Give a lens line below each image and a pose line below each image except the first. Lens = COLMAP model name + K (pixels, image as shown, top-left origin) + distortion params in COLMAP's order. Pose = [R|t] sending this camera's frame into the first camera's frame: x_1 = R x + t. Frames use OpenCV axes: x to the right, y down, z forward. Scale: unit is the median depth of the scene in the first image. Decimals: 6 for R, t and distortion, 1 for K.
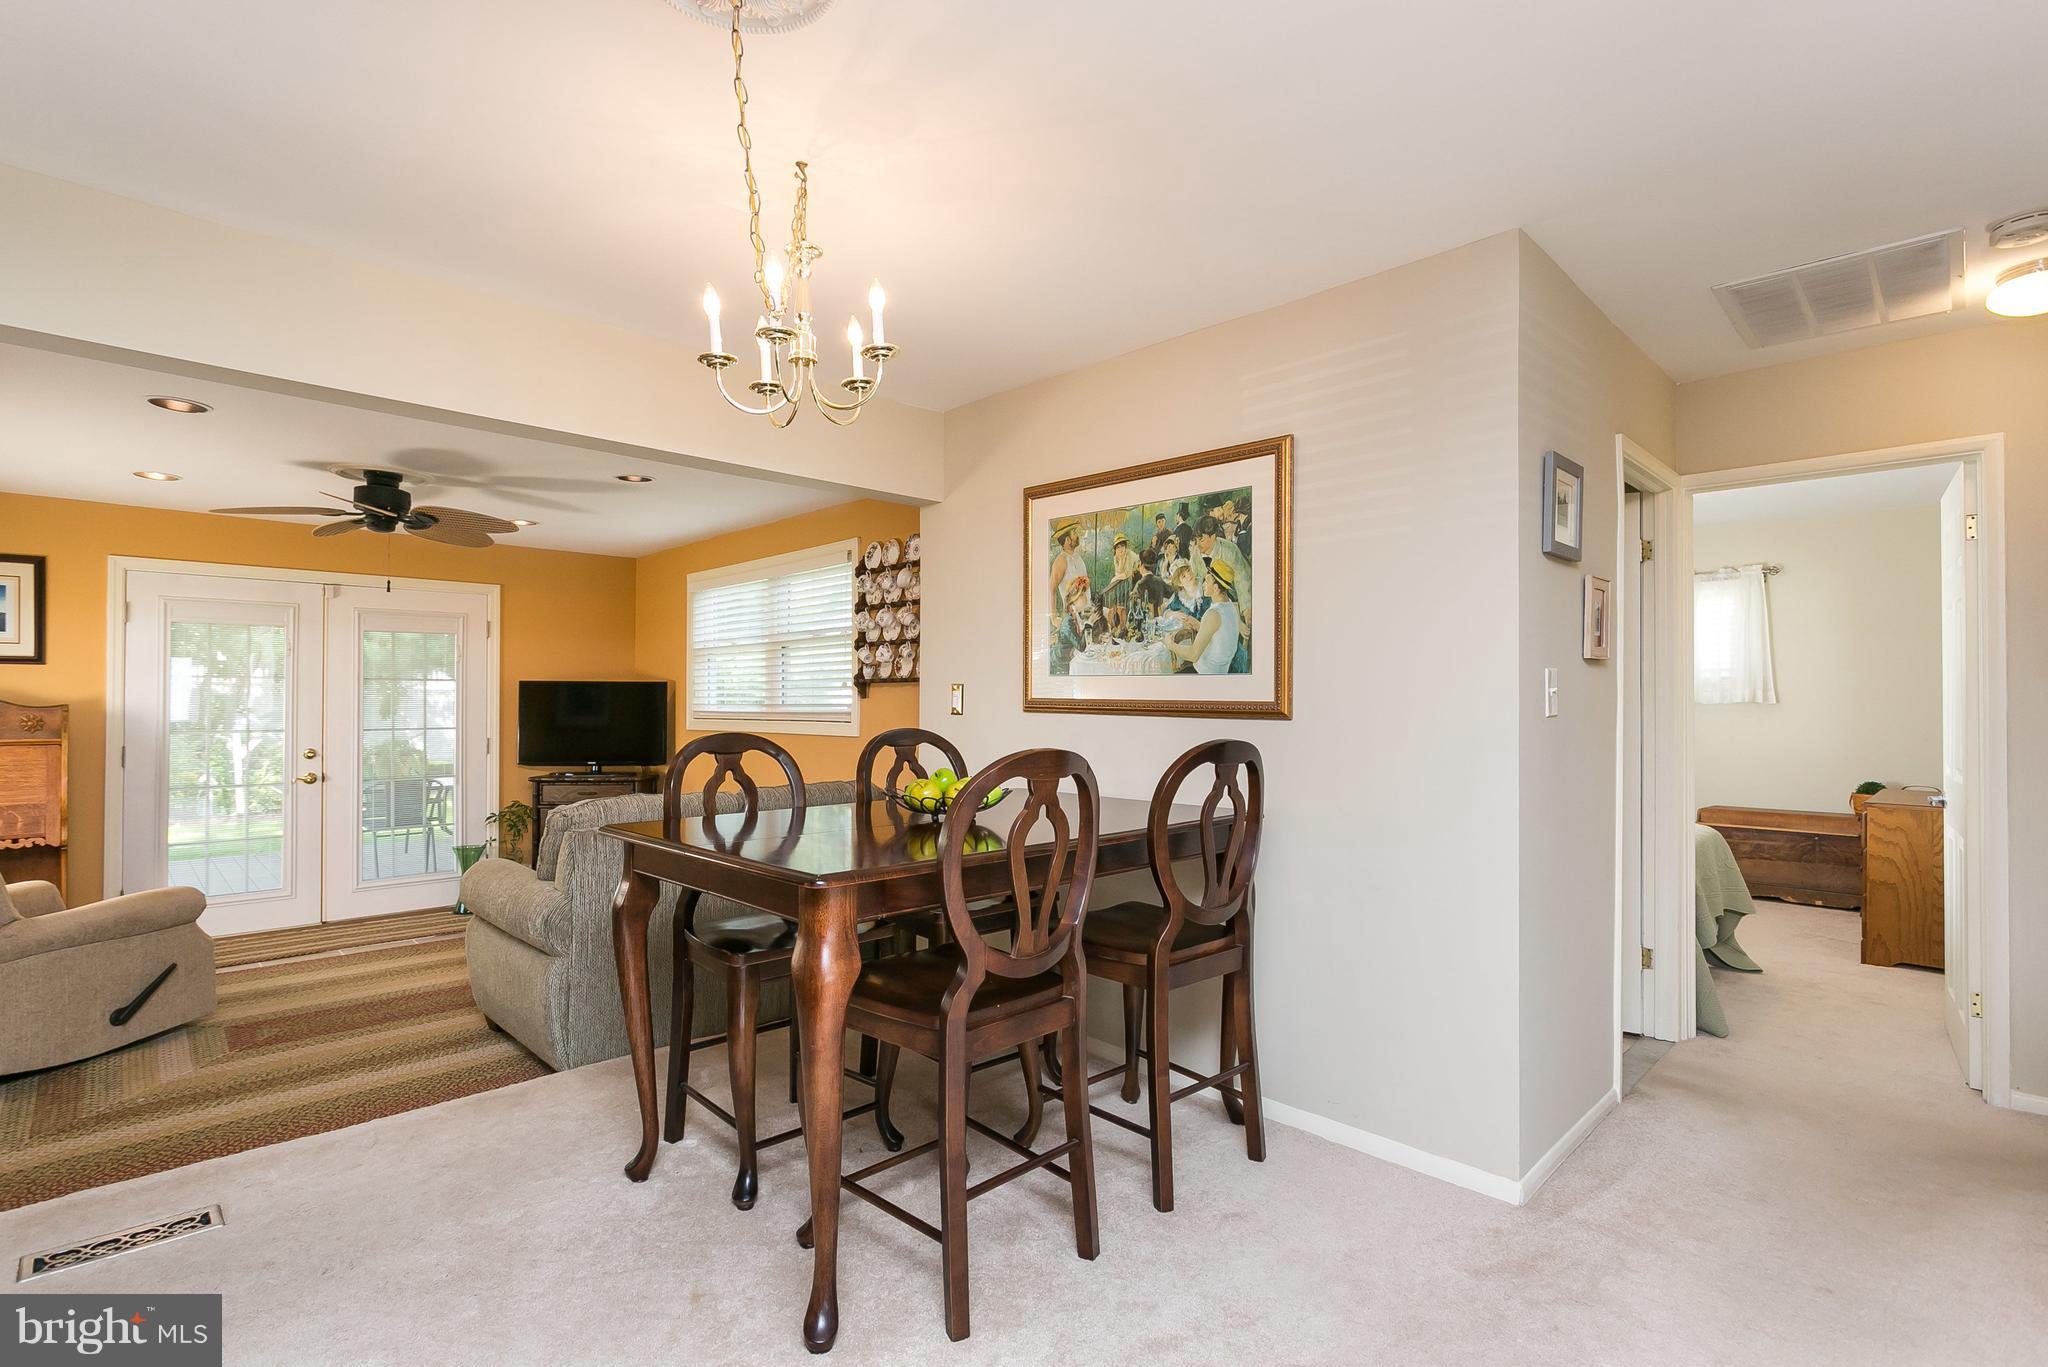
lens RADIAL K [[974.7, 0, 1026.8], [0, 974.7, 691.3], [0, 0, 1]] dist [-0.001310, 0.000638]
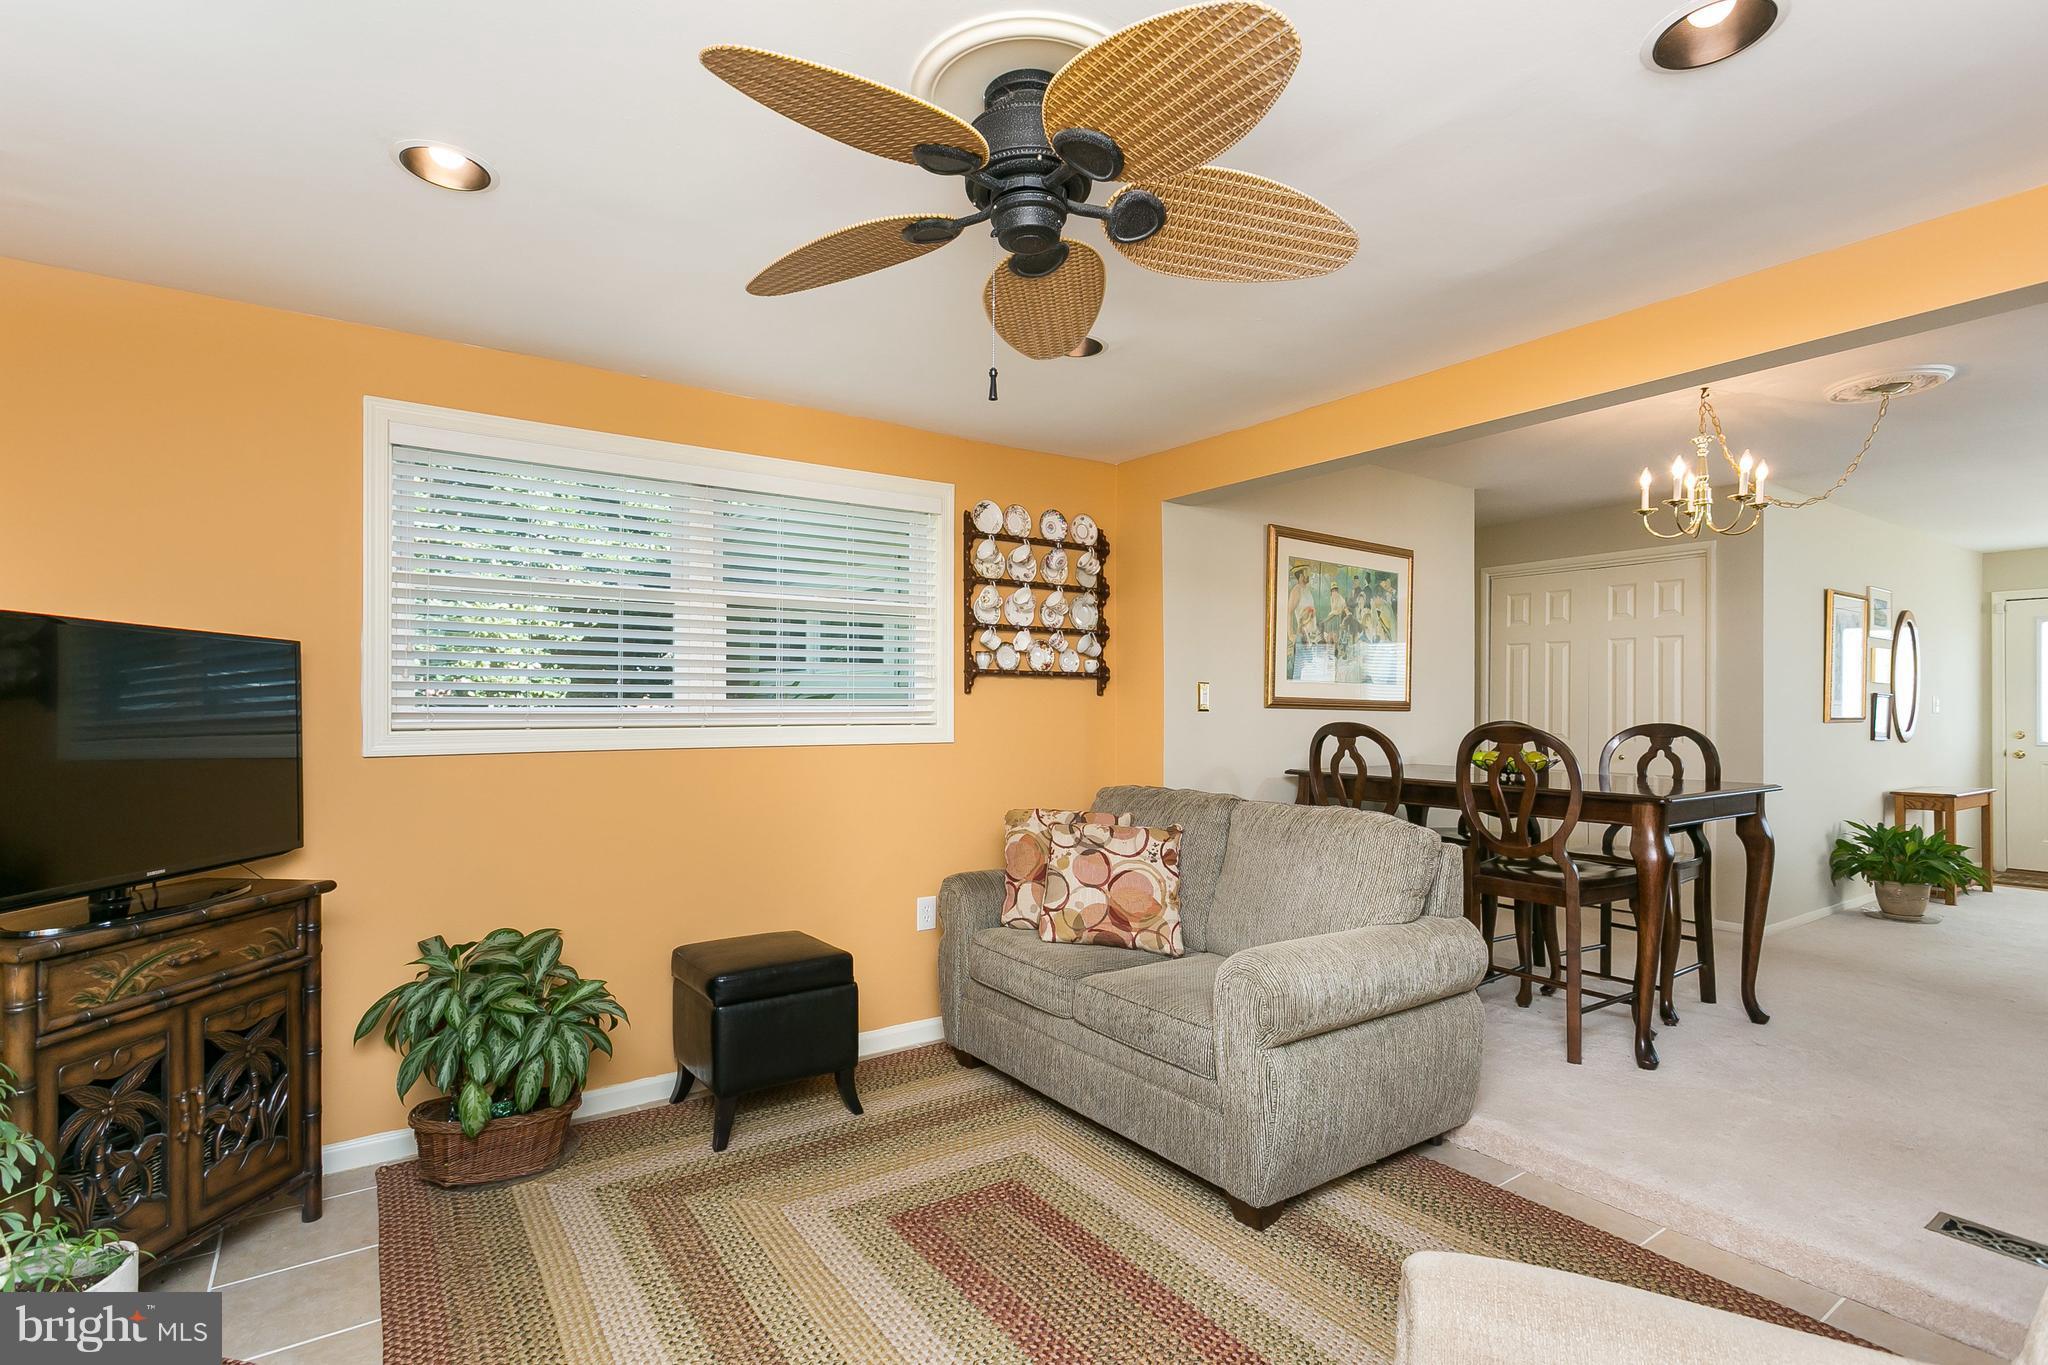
lens RADIAL K [[974.7, 0, 1024.6], [0, 974.7, 693.7], [0, 0, 1]] dist [-0.001310, 0.000638]
pose [[0.161328, 0.005822, 0.986884, -1.366366], [-0.019365, 0.999809, -0.002733, 0.013318], [-0.986711, -0.018670, 0.161410, 1.206617]]
